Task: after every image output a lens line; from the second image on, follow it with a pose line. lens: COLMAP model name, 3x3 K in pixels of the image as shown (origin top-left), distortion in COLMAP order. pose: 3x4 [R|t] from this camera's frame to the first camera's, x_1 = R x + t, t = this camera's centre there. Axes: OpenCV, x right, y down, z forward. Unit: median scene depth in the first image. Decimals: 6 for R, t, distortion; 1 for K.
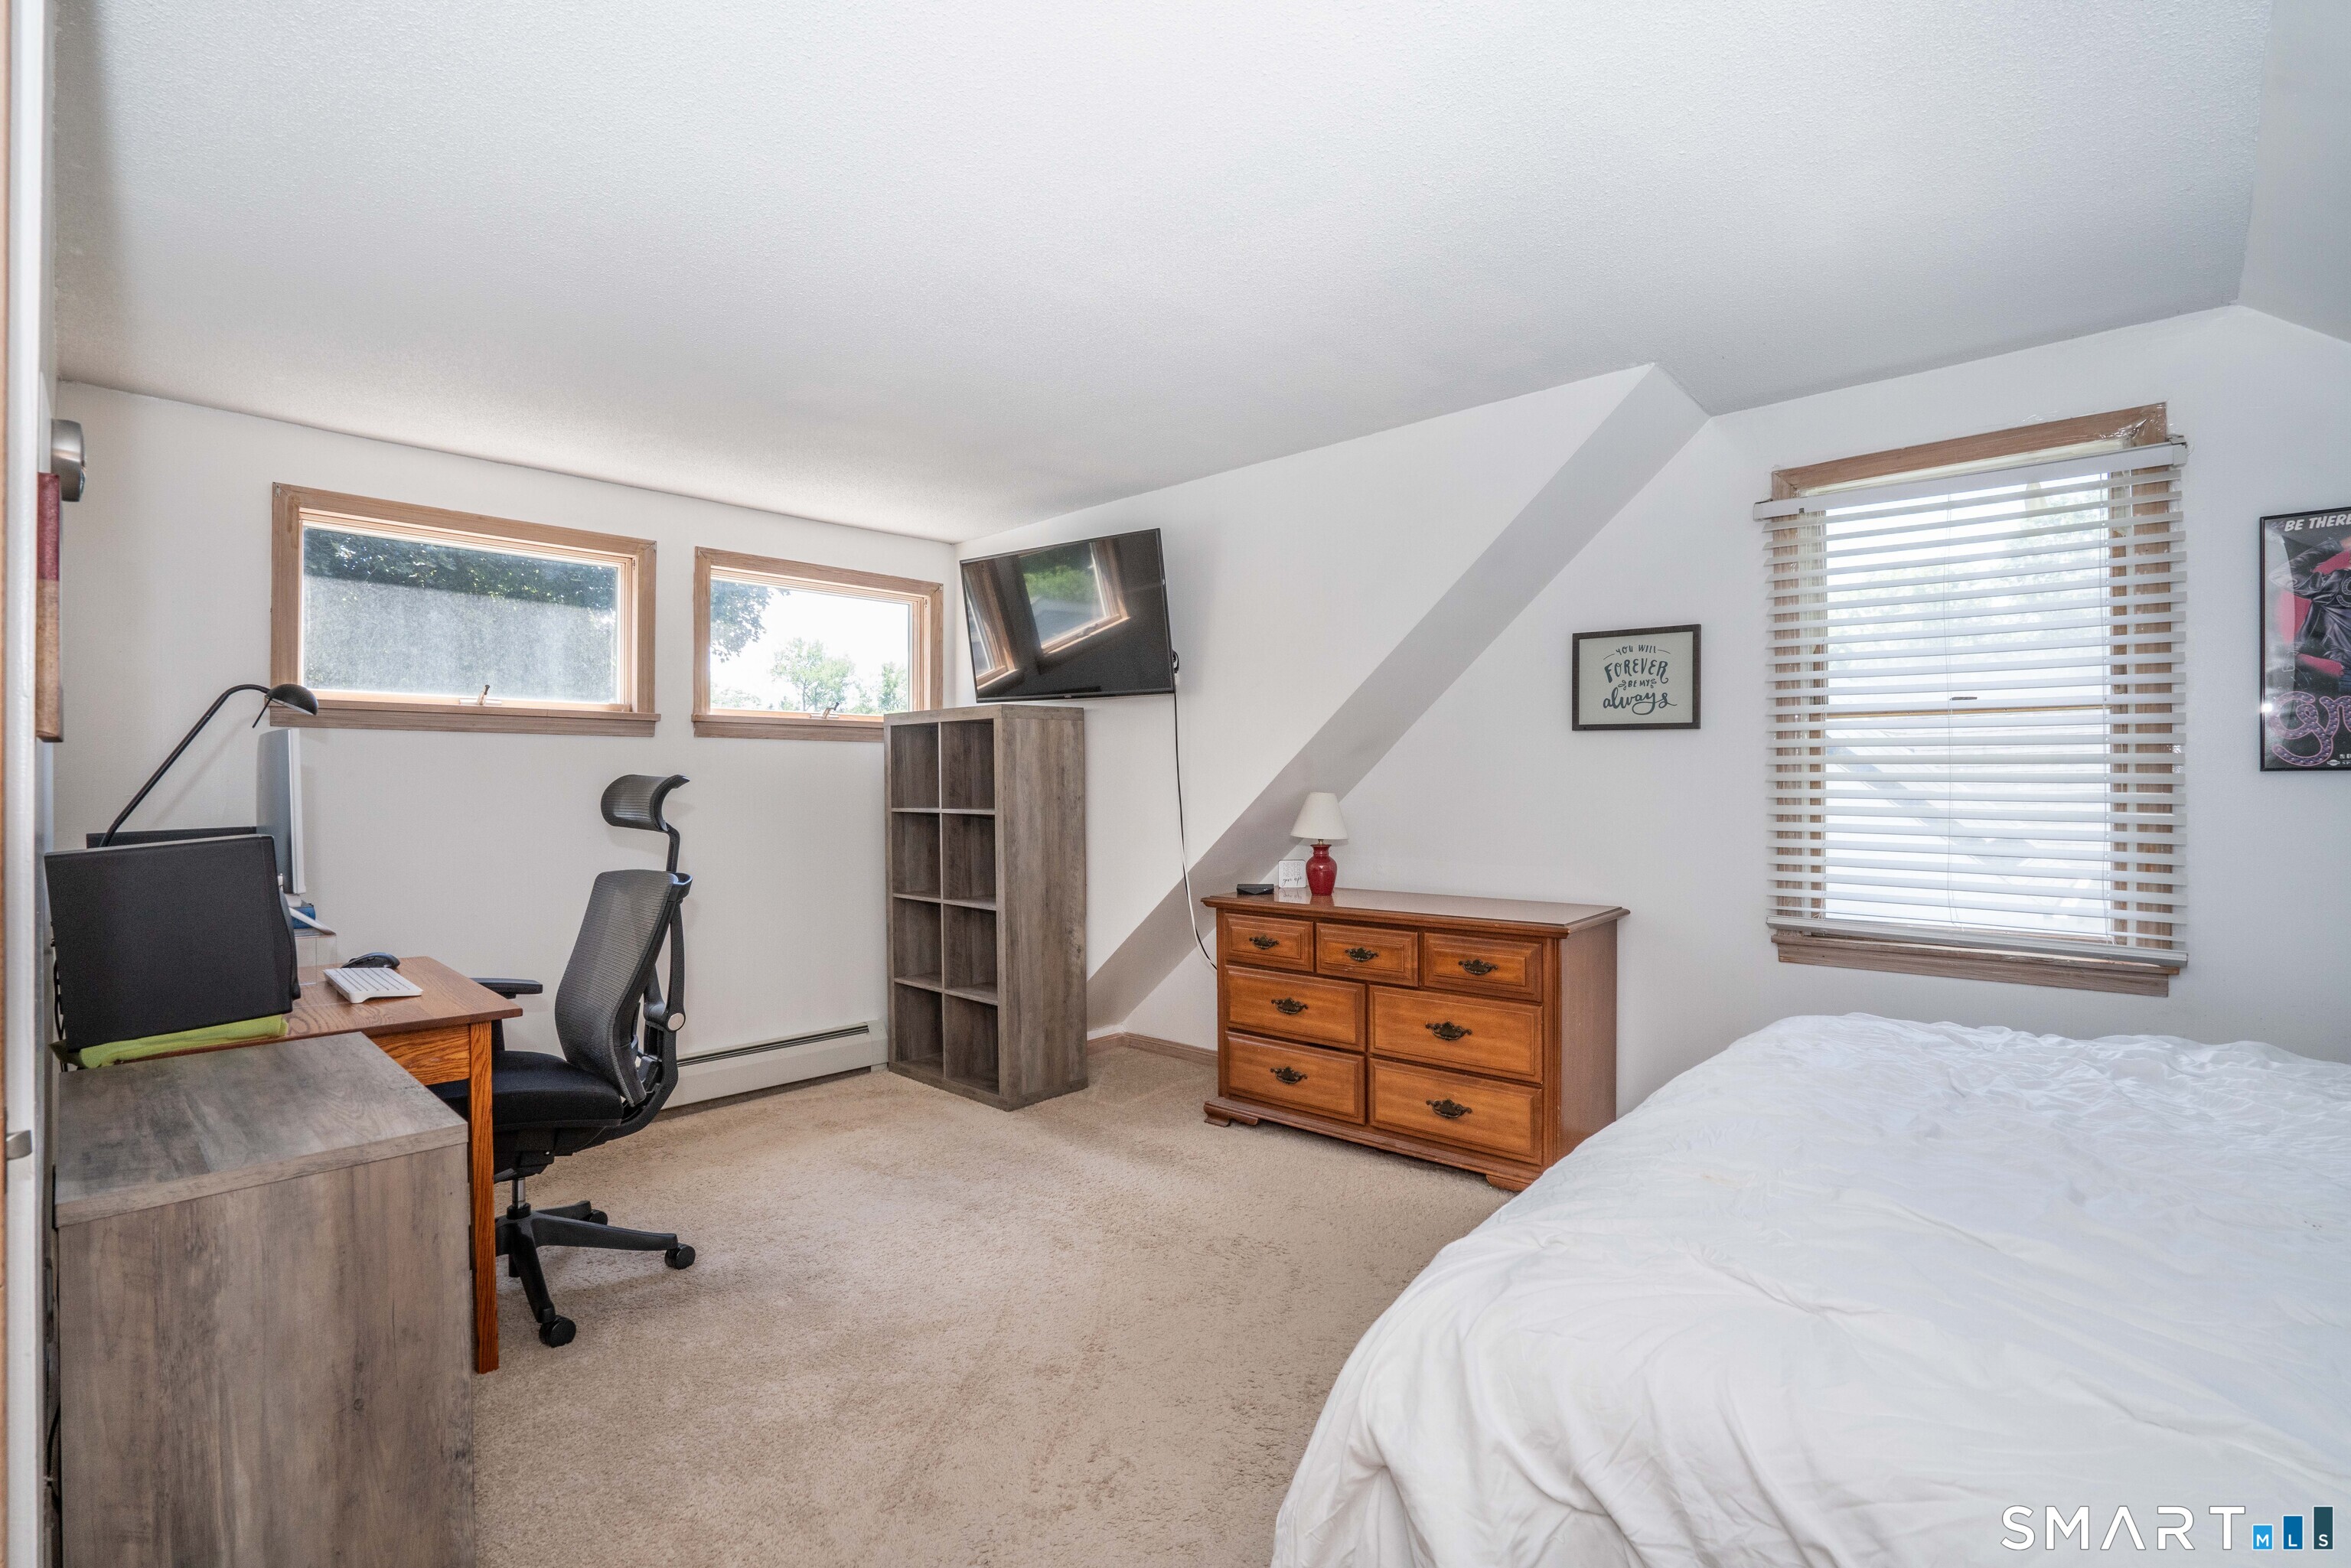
lens RADIAL K [[1072.4, 0, 1179.6], [0, 1072.4, 782.6], [0, 0, 1]] dist [-0.002237, -0.000316]
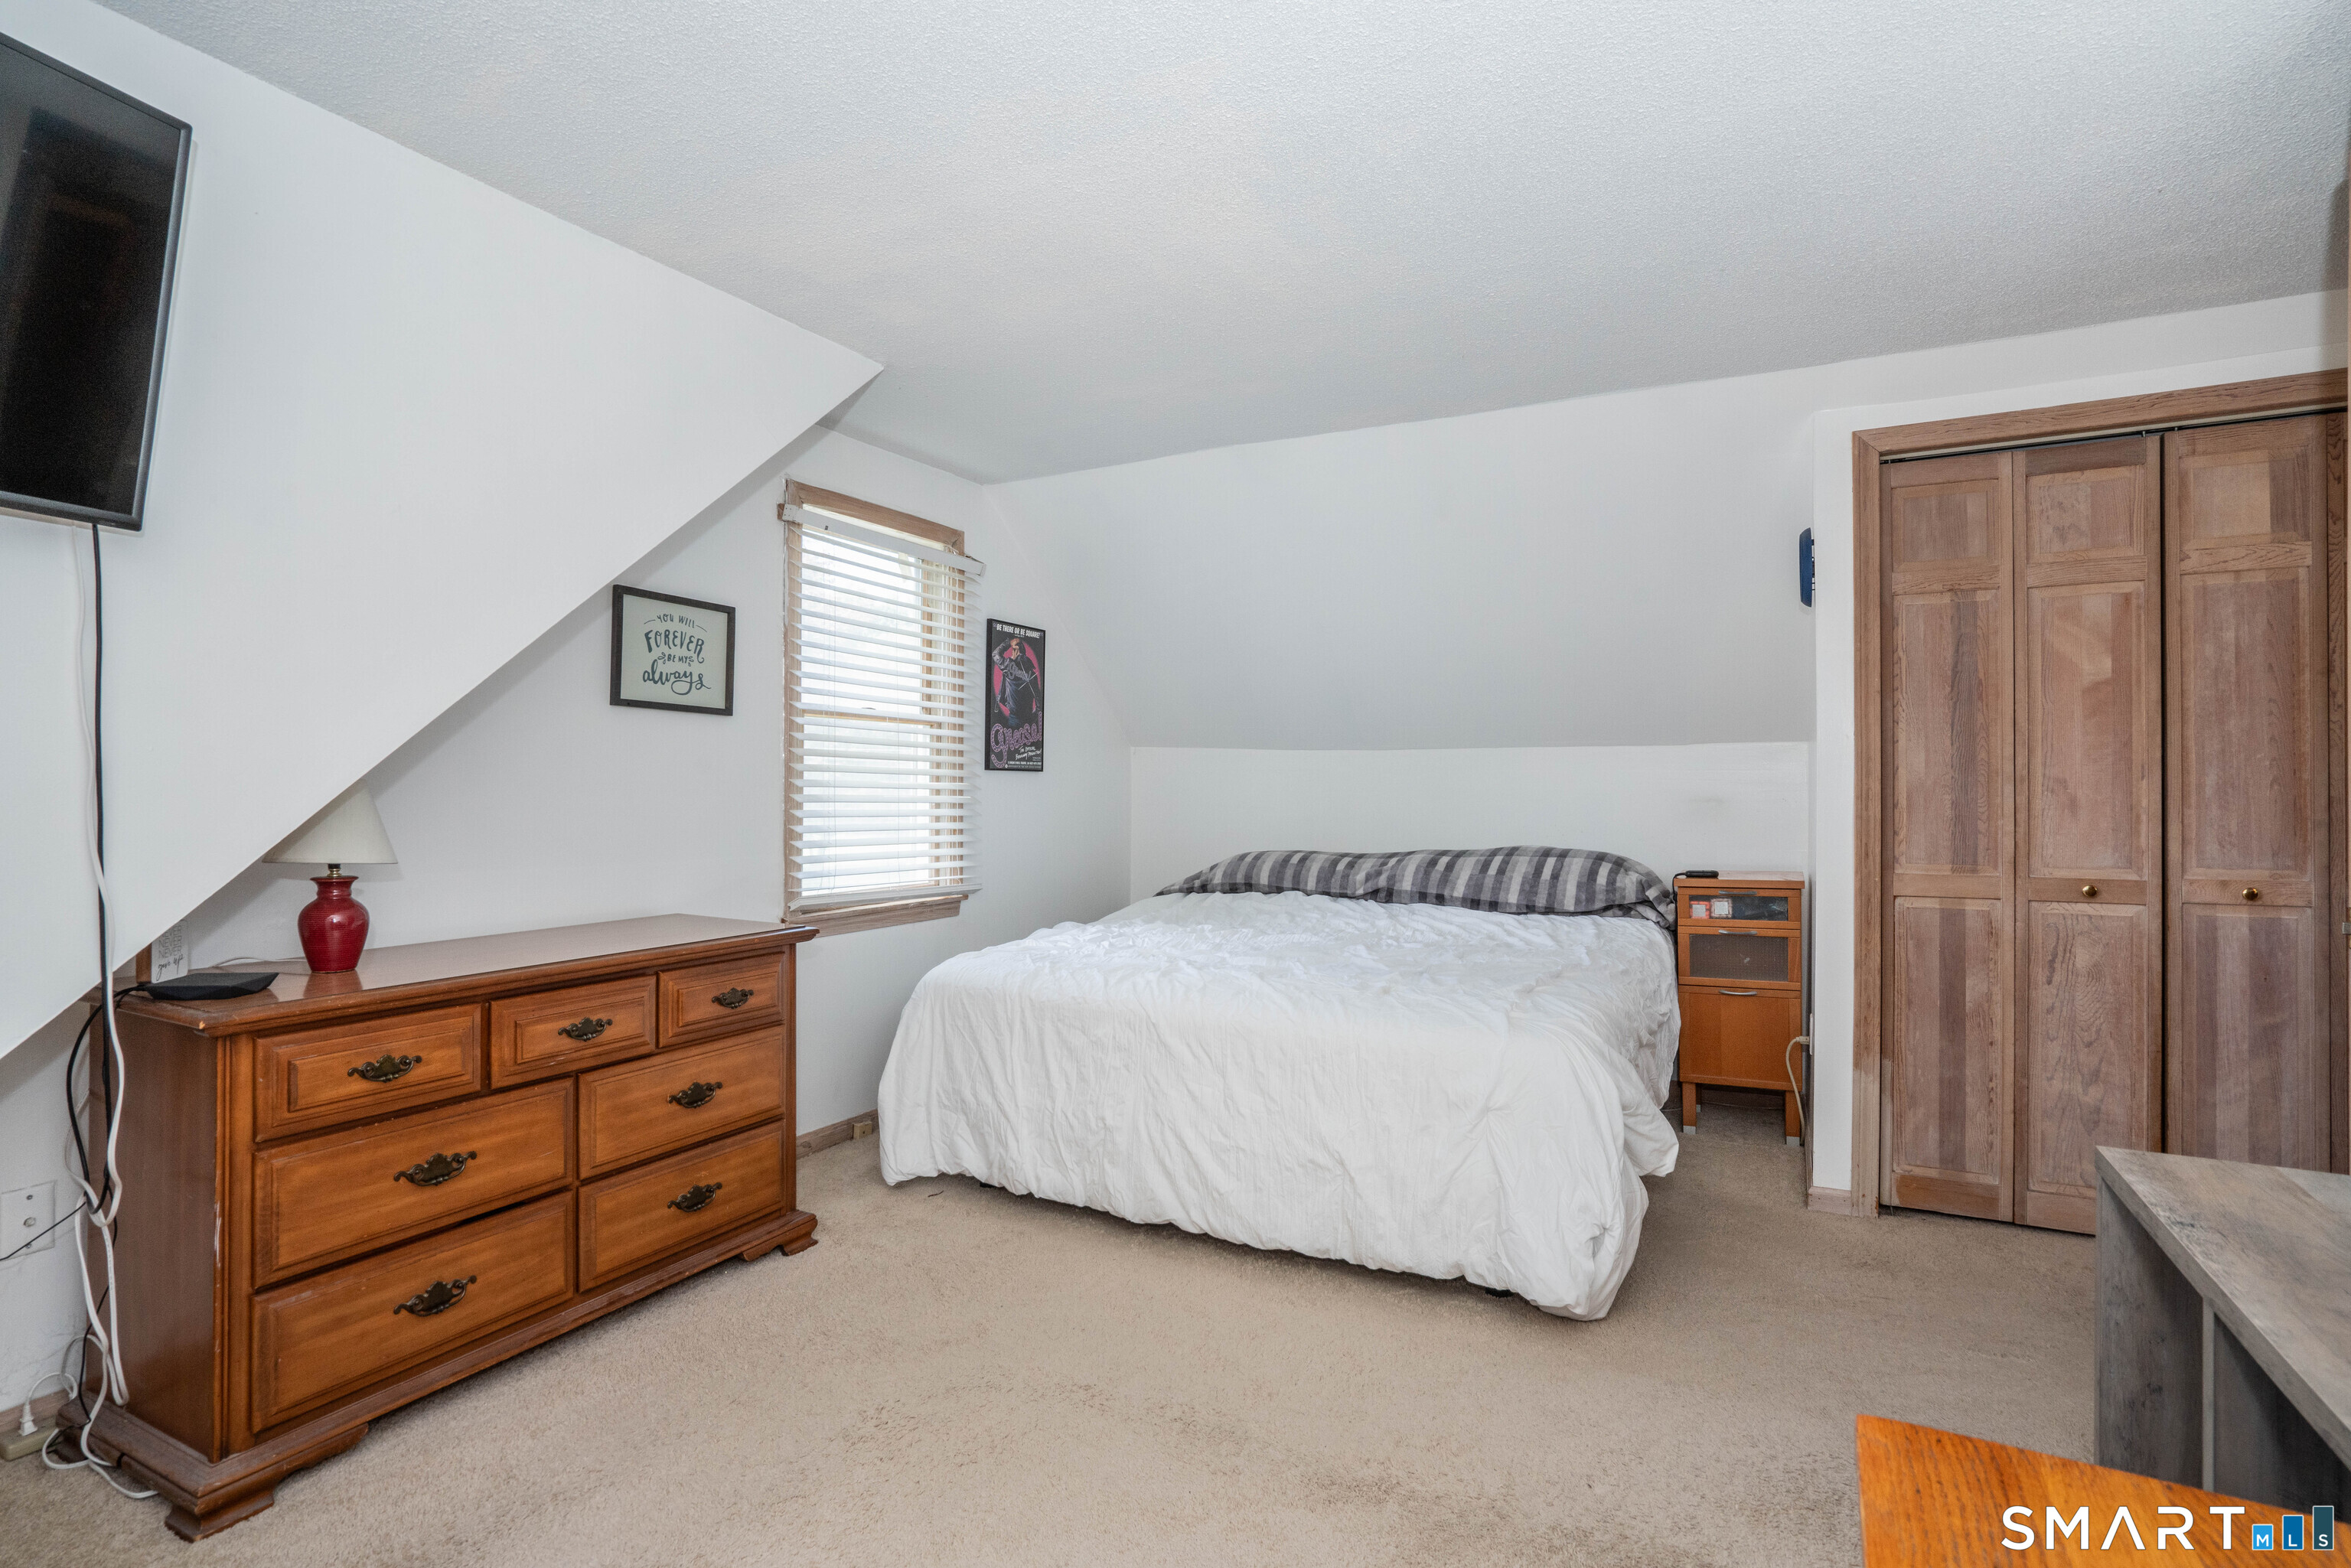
lens RADIAL K [[1173.6, 0, 1182.4], [0, 1173.6, 788.6], [0, 0, 1]] dist [0.003809, 0.000726]
pose [[-0.232086, 0.004486, 0.972685, -0.605002], [0.003900, 0.999986, -0.003682, 0.019343], [-0.972687, 0.002939, -0.232100, 0.817425]]
